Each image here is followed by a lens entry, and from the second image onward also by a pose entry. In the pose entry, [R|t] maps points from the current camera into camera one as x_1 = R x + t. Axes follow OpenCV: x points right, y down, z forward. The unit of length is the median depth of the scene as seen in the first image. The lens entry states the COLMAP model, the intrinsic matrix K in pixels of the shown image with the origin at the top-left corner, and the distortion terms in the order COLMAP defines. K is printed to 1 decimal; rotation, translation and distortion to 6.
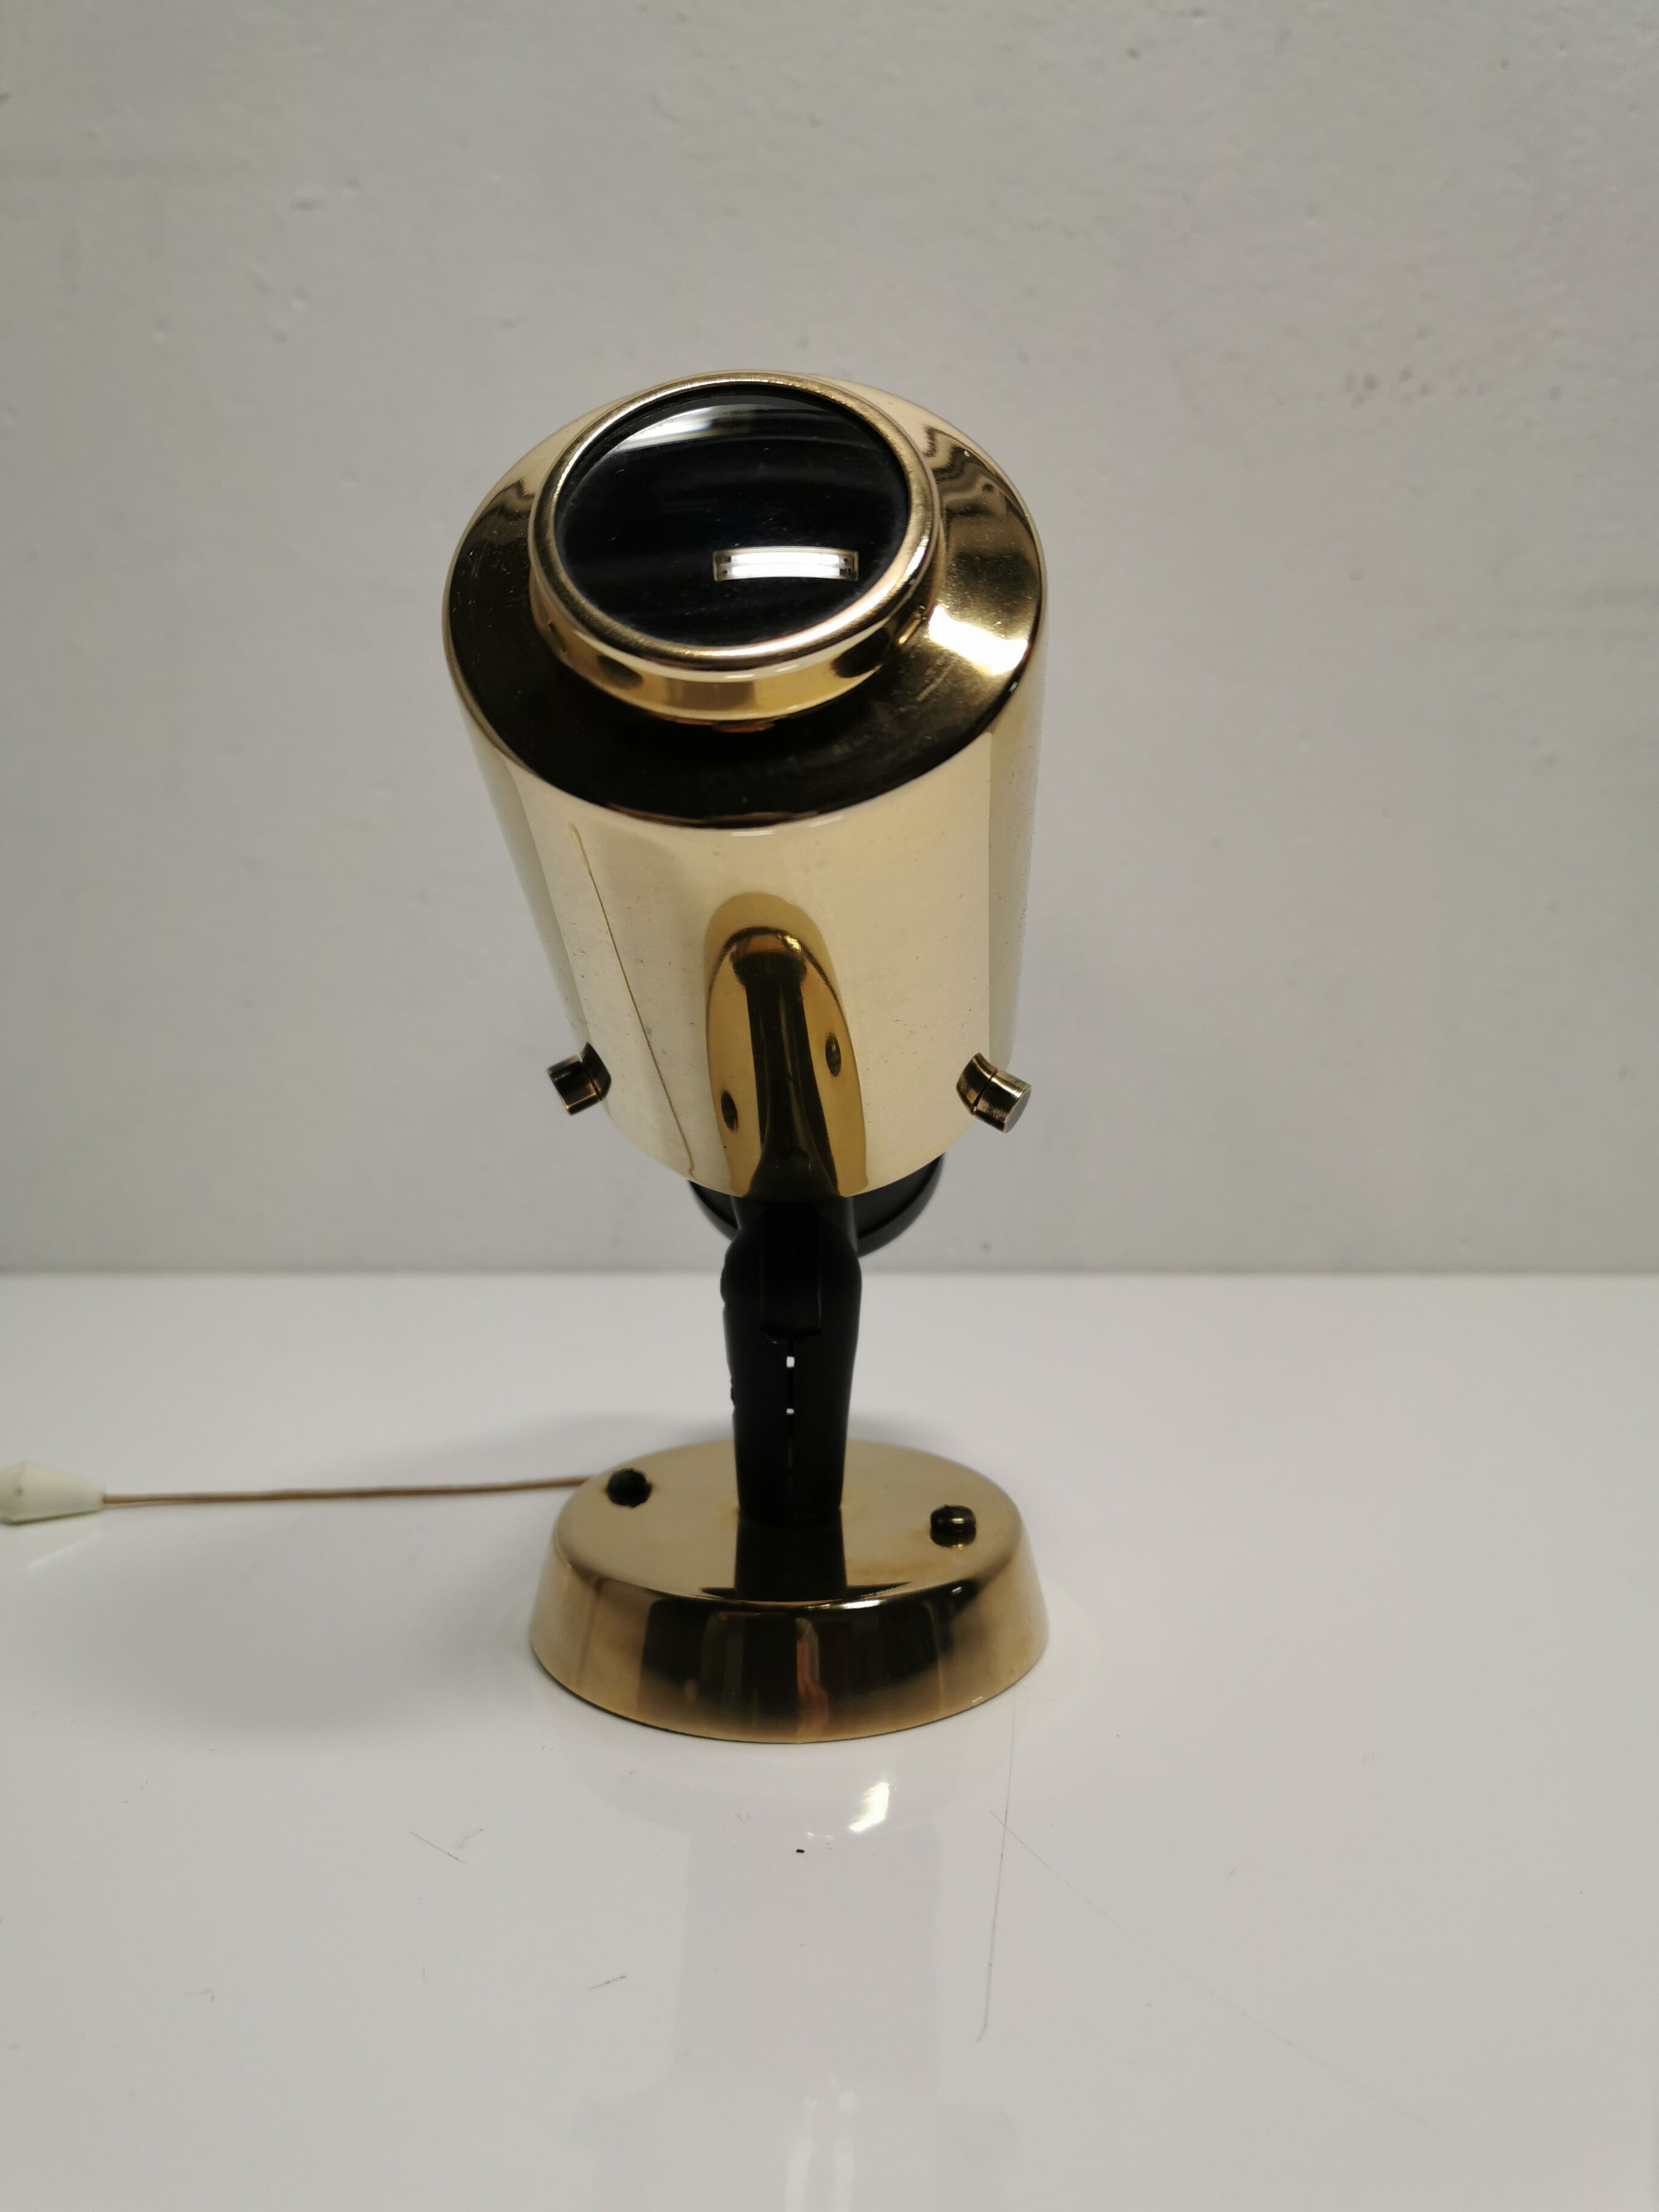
lens RADIAL K [[1696.4, 0, 829.5], [0, 1696.4, 1106.0], [0, 0, 1]] dist [-0.008109, 0.000856]
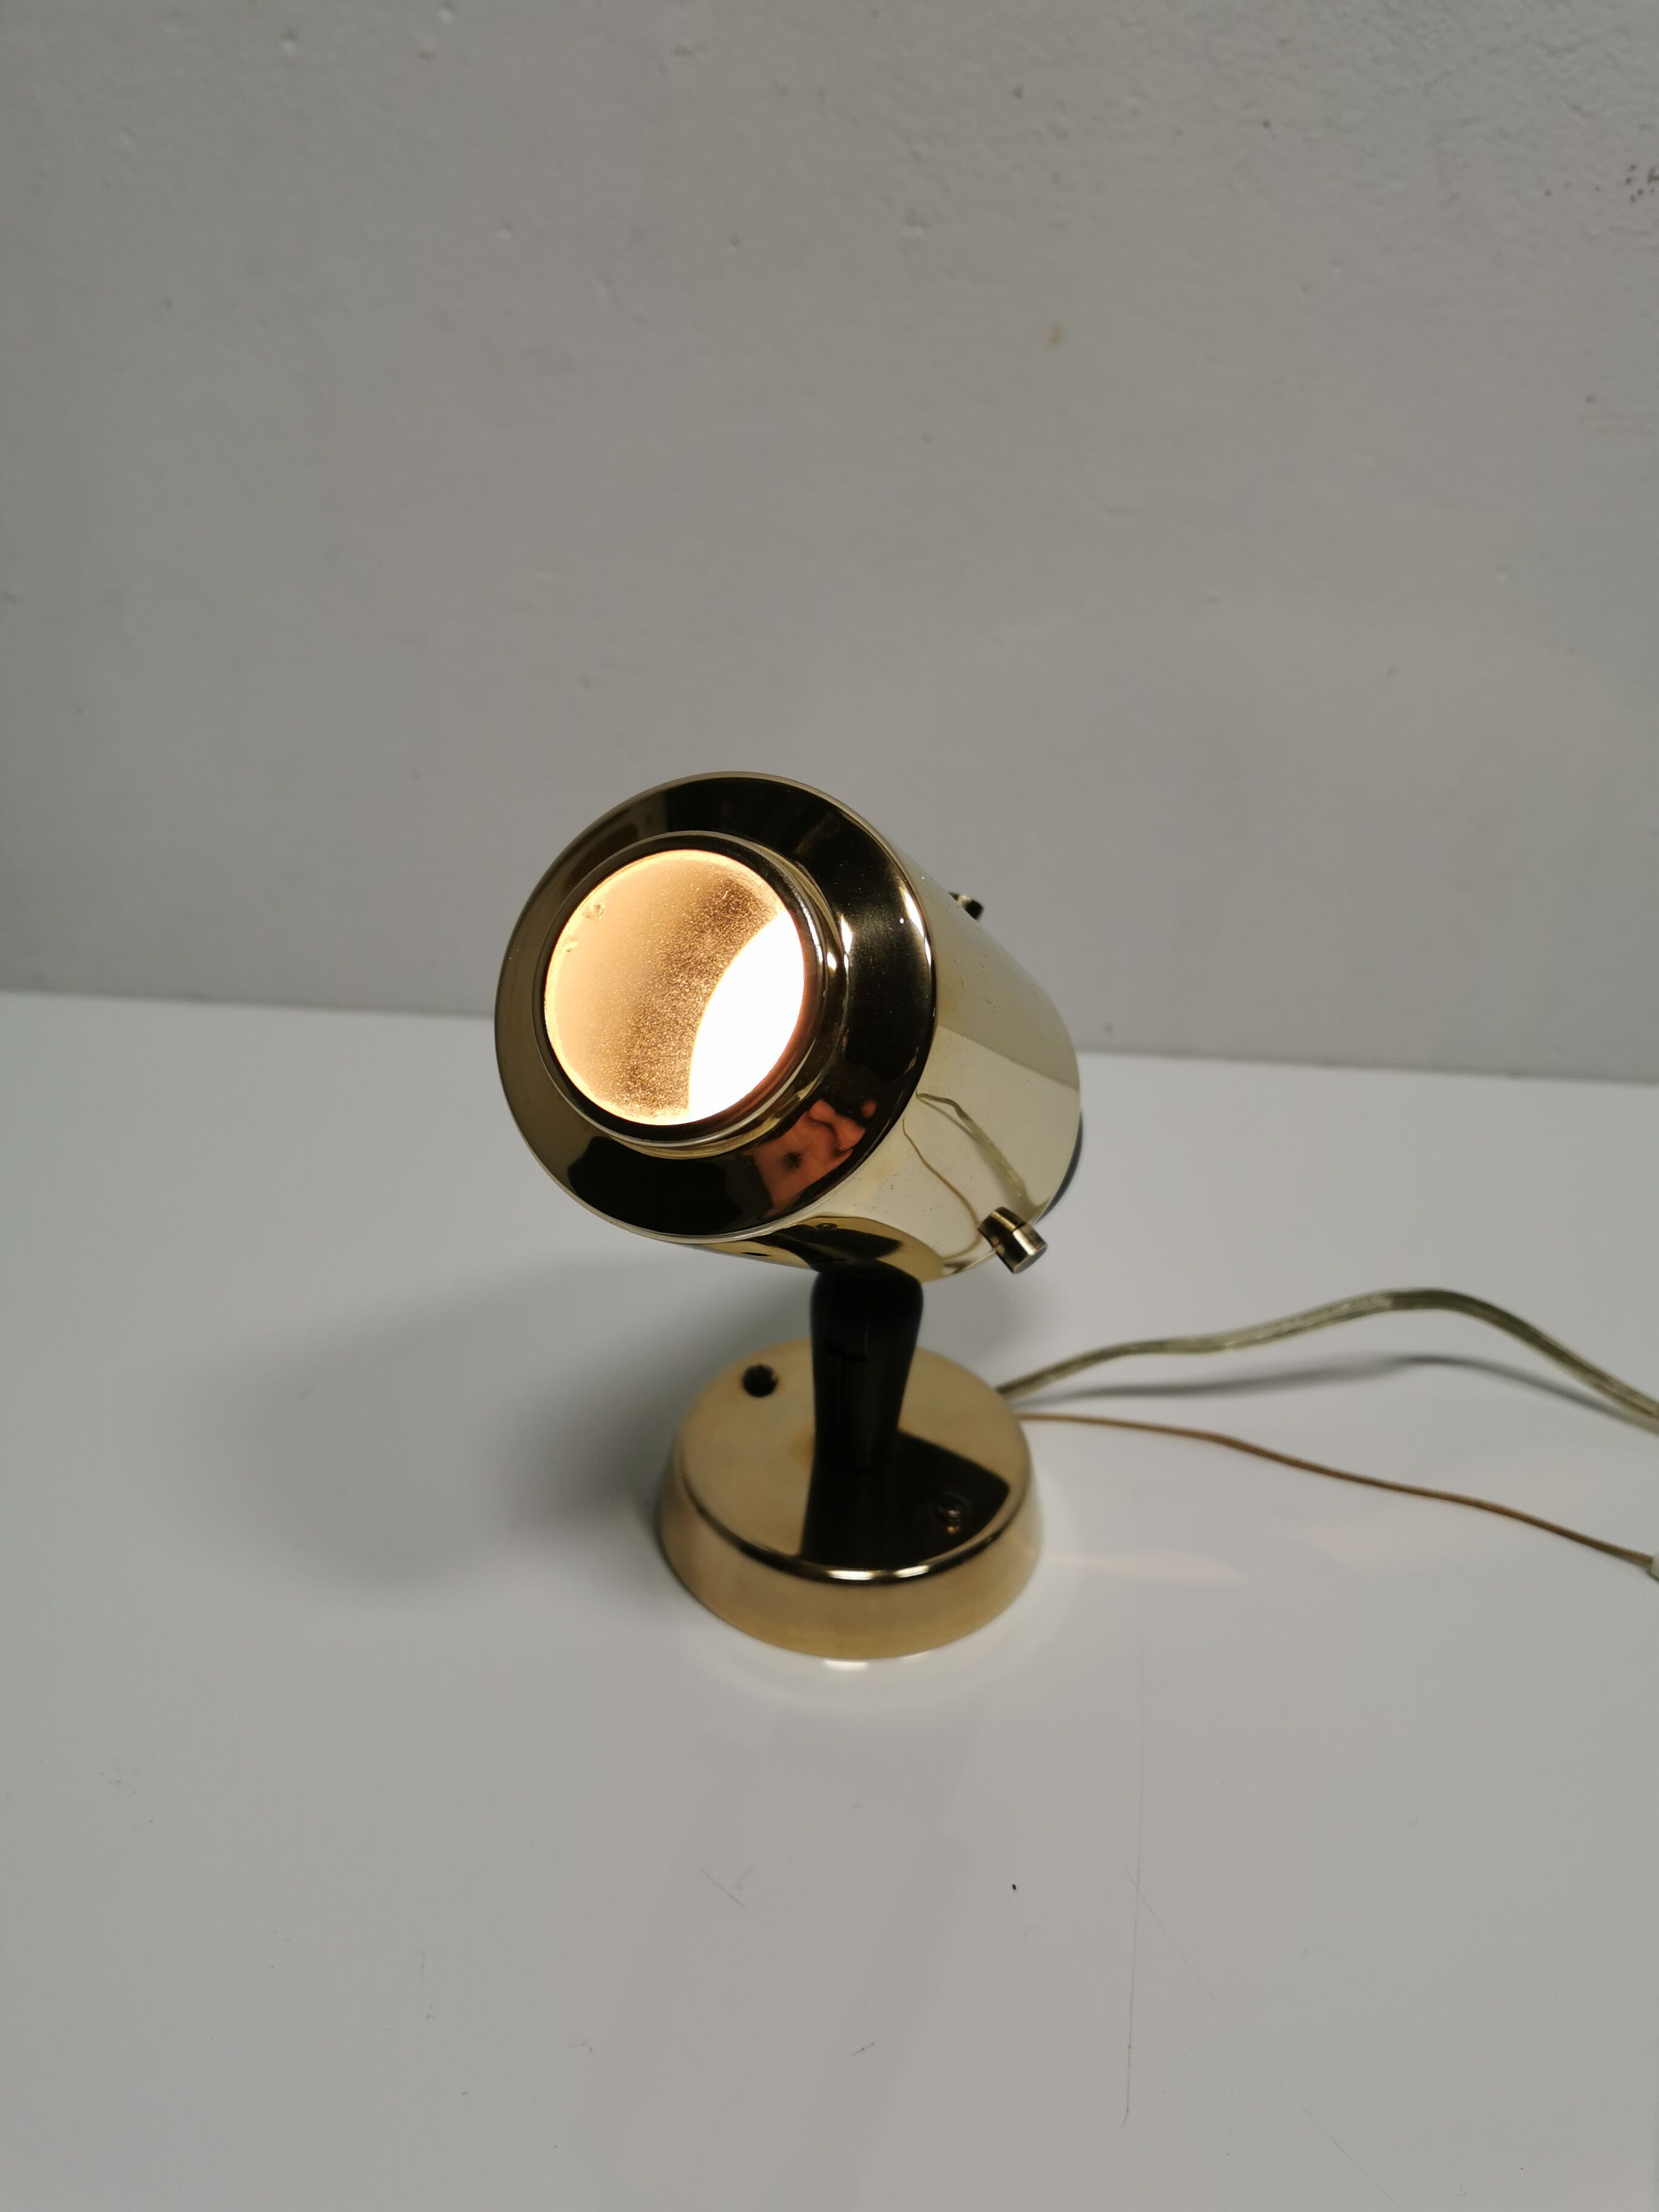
lens RADIAL K [[1699.5, 0, 835.7], [0, 1699.5, 1074.9], [0, 0, 1]] dist [-0.002212, -0.003343]
pose [[0.998319, 0.056893, -0.011101, -0.068311], [-0.048705, 0.927143, 0.371529, -0.287890], [0.031430, -0.370364, 0.928355, -0.010840]]
